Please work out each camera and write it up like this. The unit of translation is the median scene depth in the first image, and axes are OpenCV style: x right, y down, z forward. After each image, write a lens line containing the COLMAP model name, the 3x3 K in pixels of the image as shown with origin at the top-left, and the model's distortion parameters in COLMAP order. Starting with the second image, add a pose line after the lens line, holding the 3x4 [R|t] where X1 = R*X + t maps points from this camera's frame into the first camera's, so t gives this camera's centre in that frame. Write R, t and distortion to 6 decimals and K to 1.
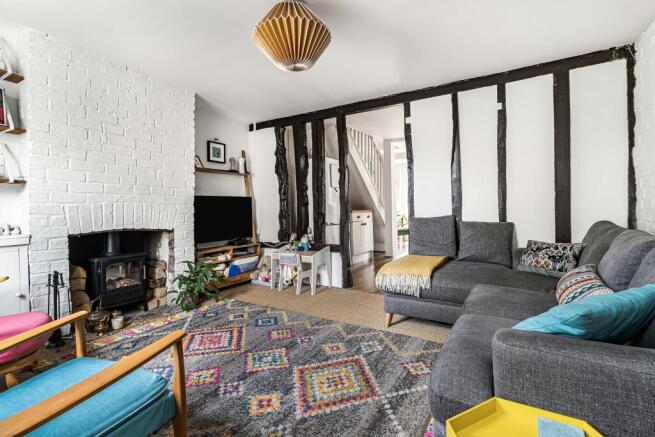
lens RADIAL K [[314.2, 0, 335.2], [0, 314.2, 209.8], [0, 0, 1]] dist [0.000365, 0.000468]
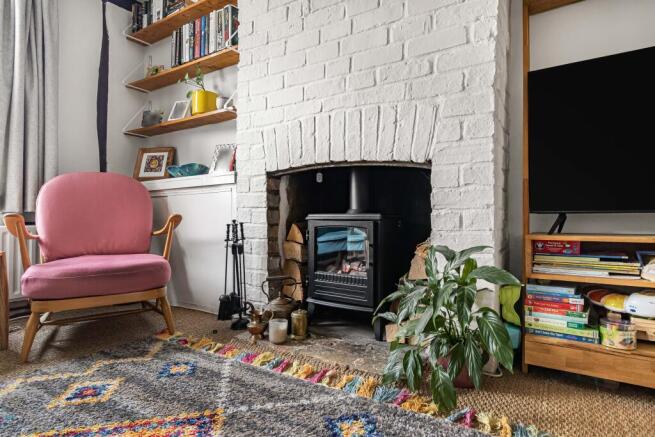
lens RADIAL K [[355.3, 0, 328.8], [0, 355.3, 214.1], [0, 0, 1]] dist [0.000746, -0.000264]
pose [[-0.028131, -0.000518, -0.999604, -0.096293], [-0.008056, 0.999968, -0.000292, 0.174133], [0.999572, 0.008044, -0.028134, 1.194248]]
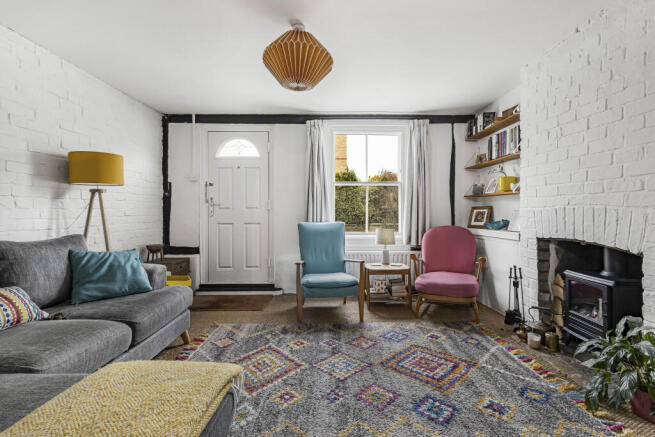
lens RADIAL K [[314.2, 0, 335.2], [0, 314.2, 209.8], [0, 0, 1]] dist [0.000365, 0.000468]
pose [[-0.849626, 0.009172, -0.527305, 0.279137], [0.005434, 0.999948, 0.008638, -0.025480], [0.527357, 0.004474, -0.849632, 1.584660]]
